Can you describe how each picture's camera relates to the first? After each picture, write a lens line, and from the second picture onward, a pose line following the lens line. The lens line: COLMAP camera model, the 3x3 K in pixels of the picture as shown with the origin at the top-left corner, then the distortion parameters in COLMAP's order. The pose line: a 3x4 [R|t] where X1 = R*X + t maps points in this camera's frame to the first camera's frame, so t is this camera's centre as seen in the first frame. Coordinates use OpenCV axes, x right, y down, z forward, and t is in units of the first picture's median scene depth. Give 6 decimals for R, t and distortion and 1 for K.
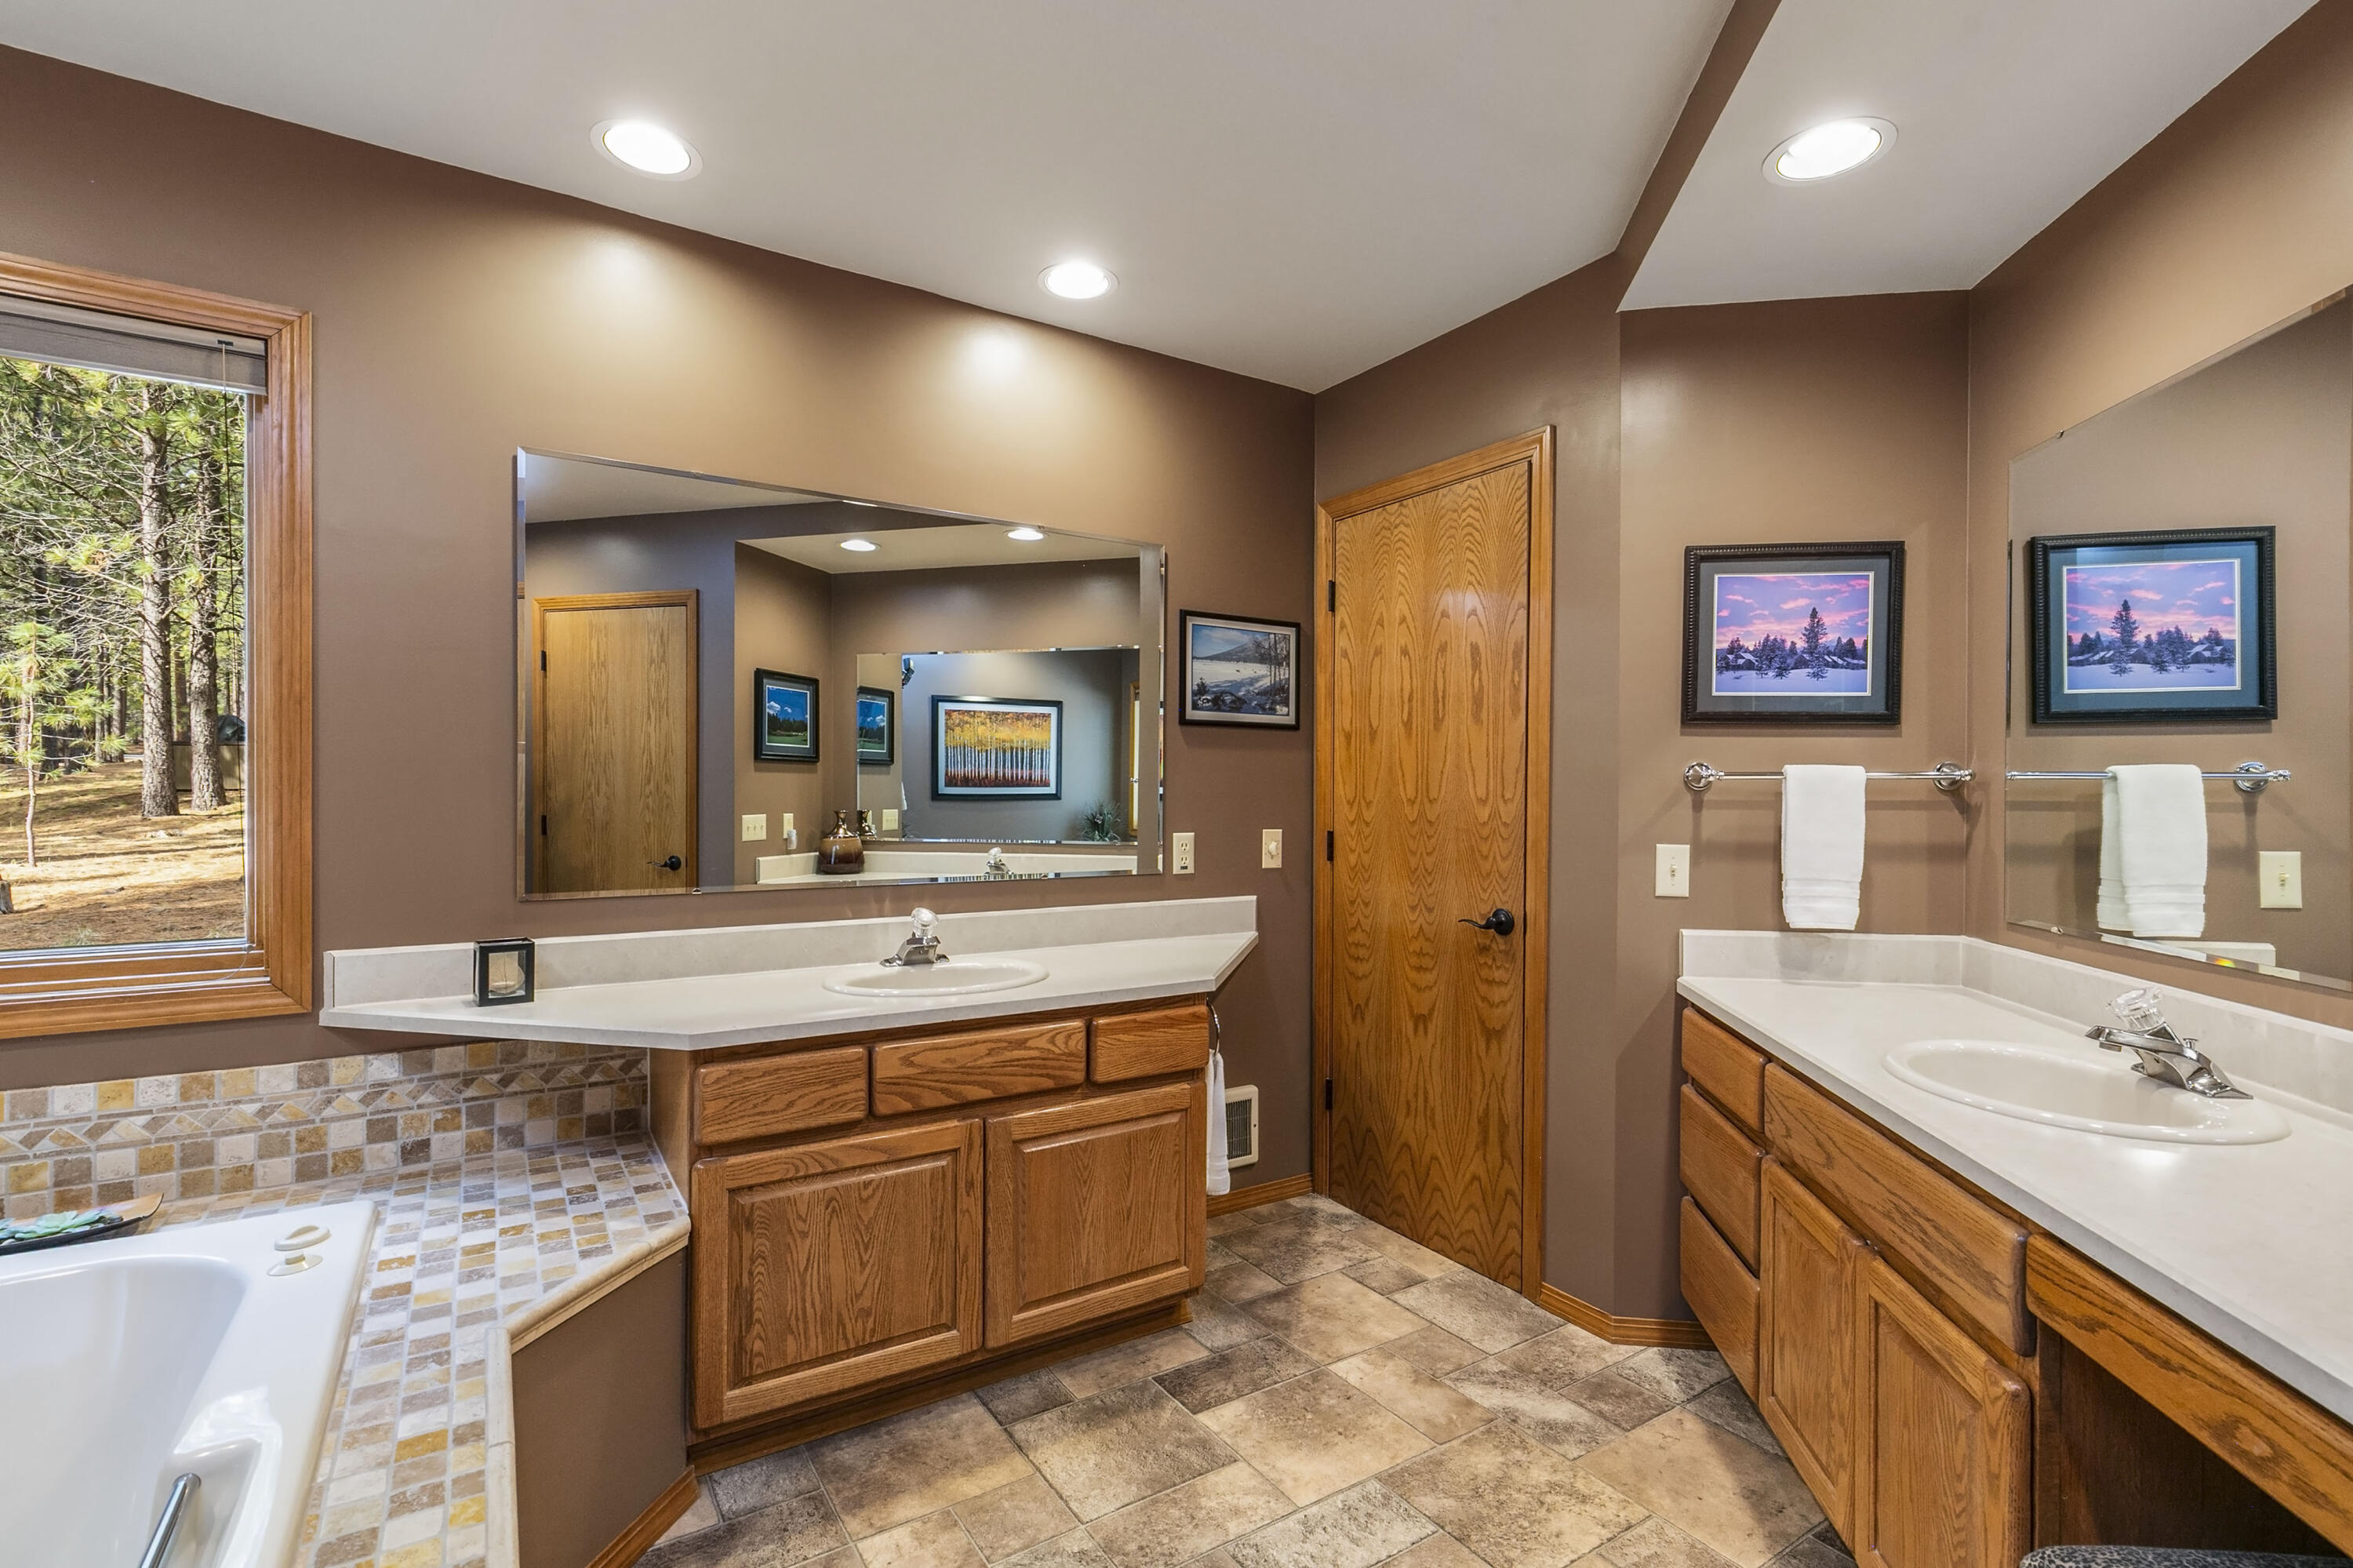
lens RADIAL K [[1085.0, 0, 1176.0], [0, 1085.0, 782.1], [0, 0, 1]] dist [-0.002315, -0.000104]
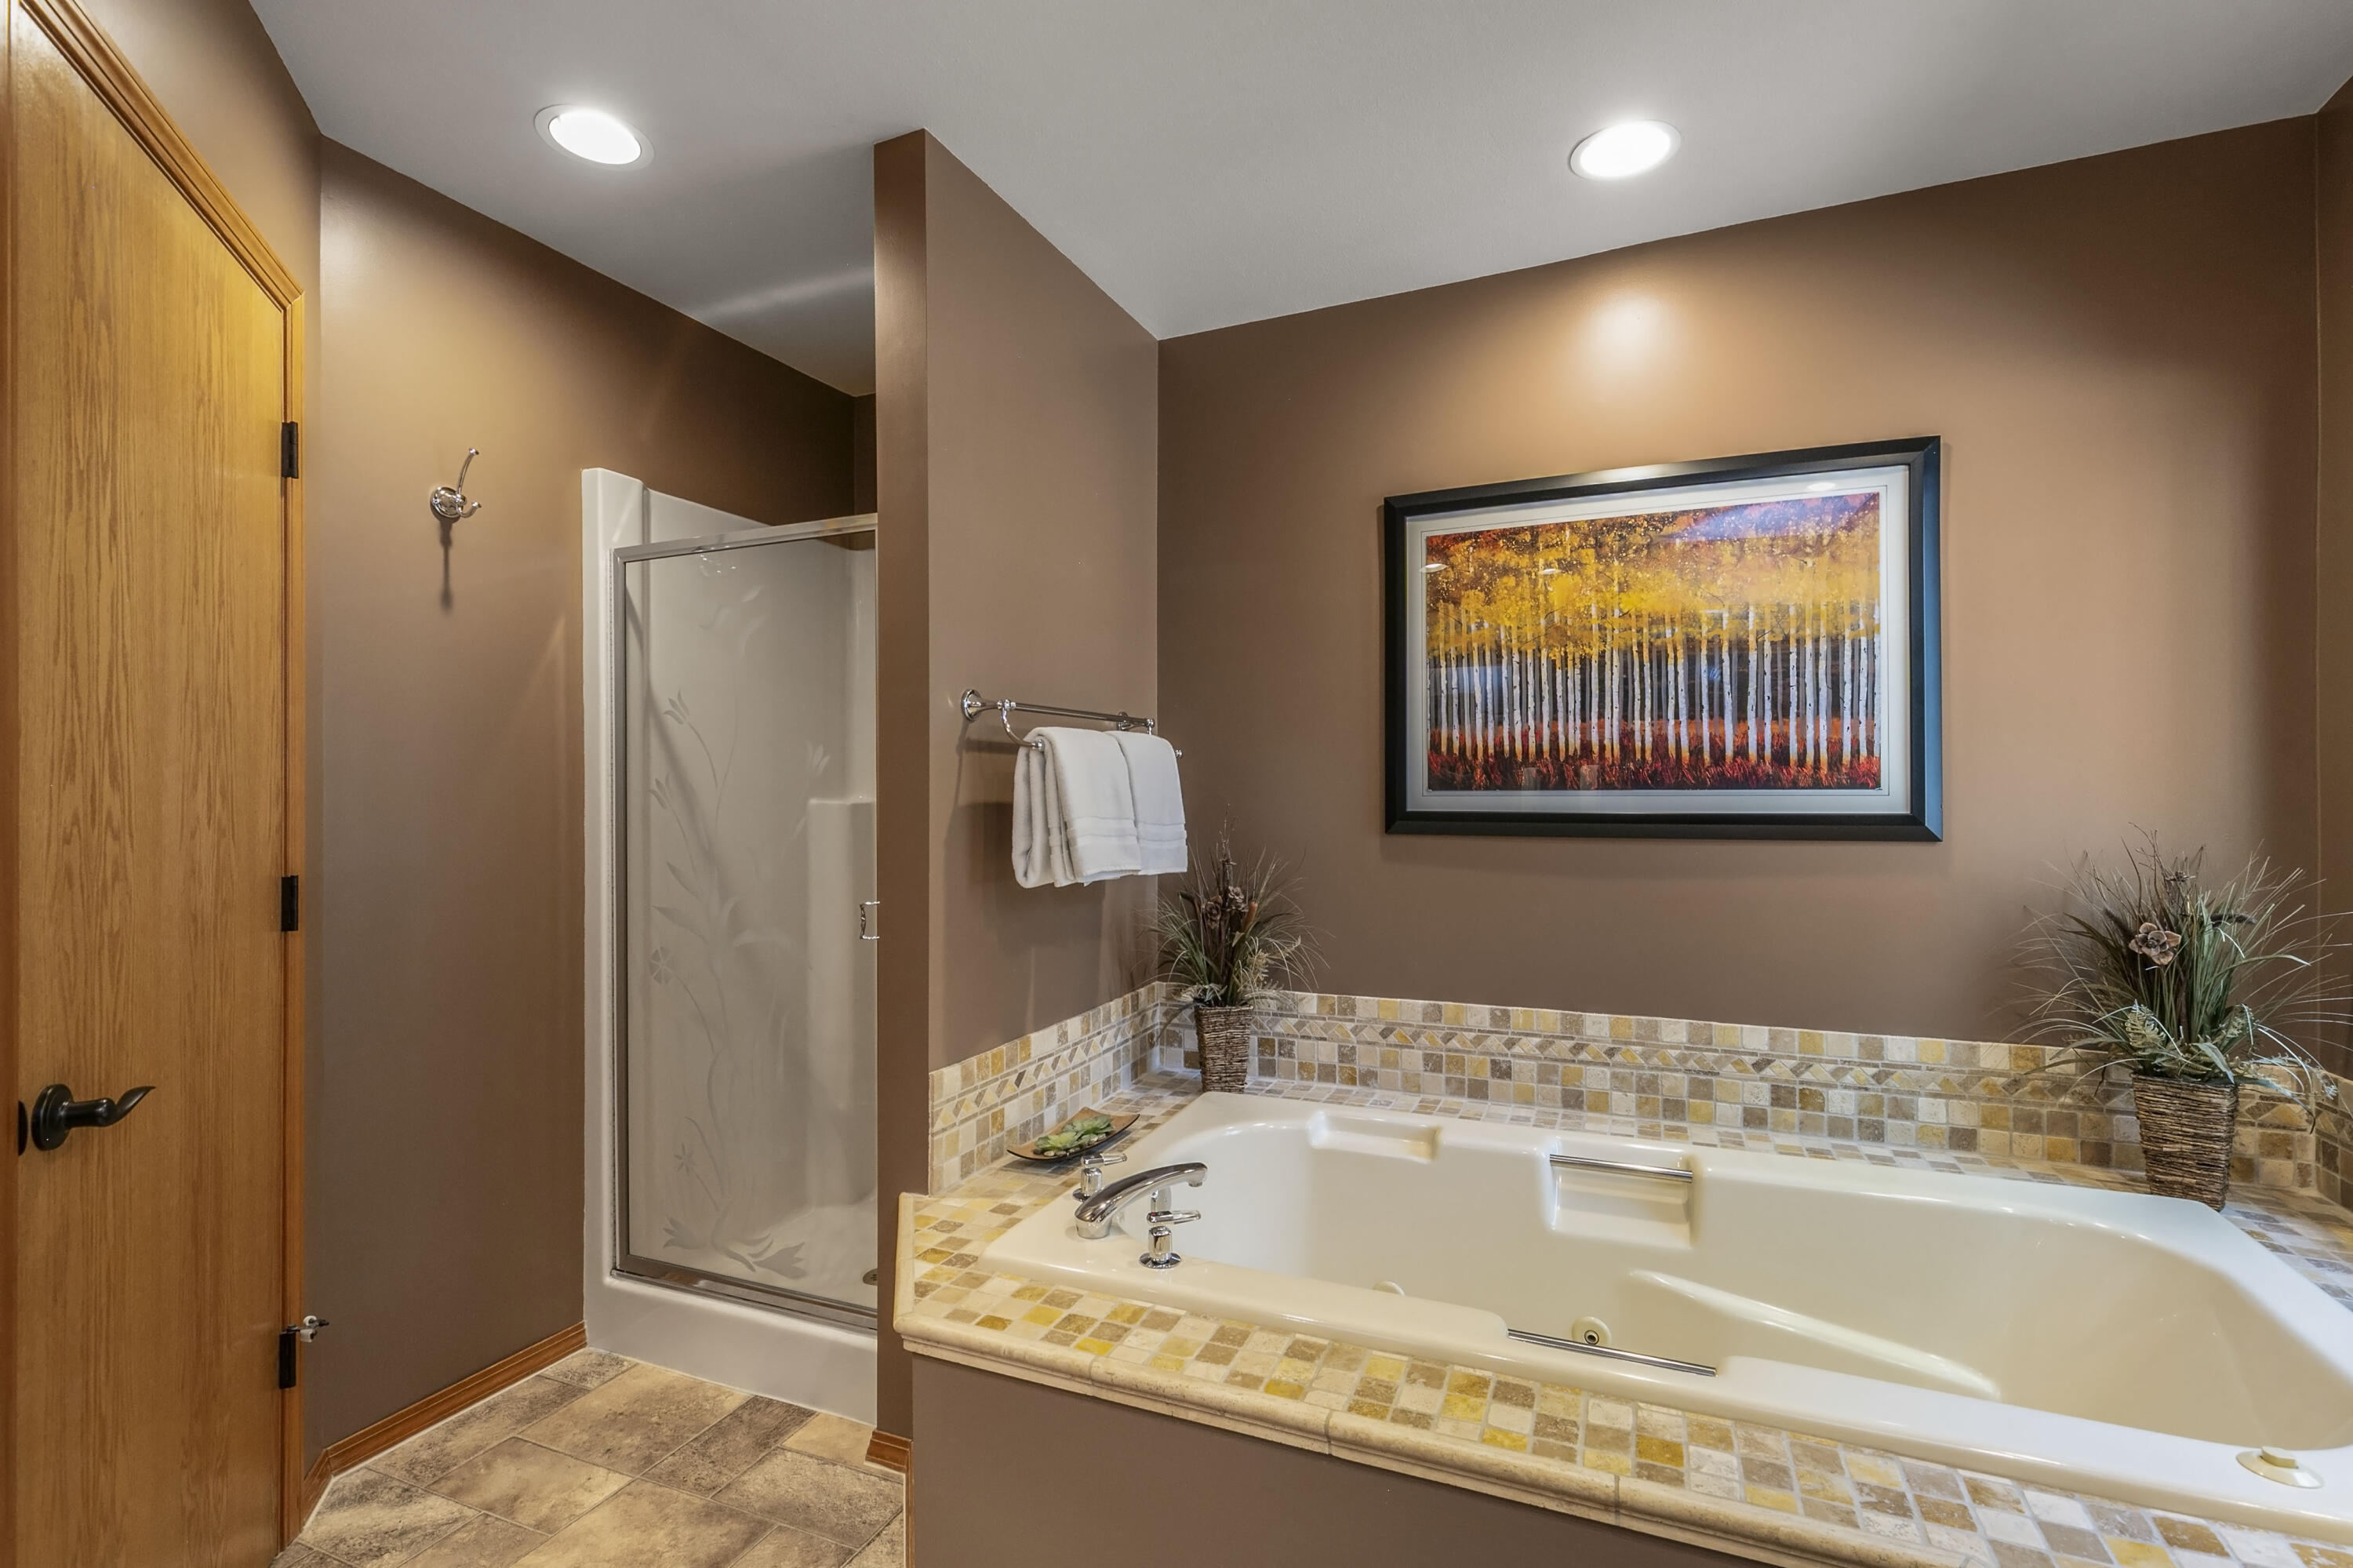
lens RADIAL K [[1085.0, 0, 1178.5], [0, 1085.0, 774.8], [0, 0, 1]] dist [-0.002315, -0.000104]
pose [[-0.830617, 0.004044, -0.556829, 0.181293], [0.006093, 0.999980, -0.001827, 0.001122], [0.556811, -0.004911, -0.830625, 1.384118]]
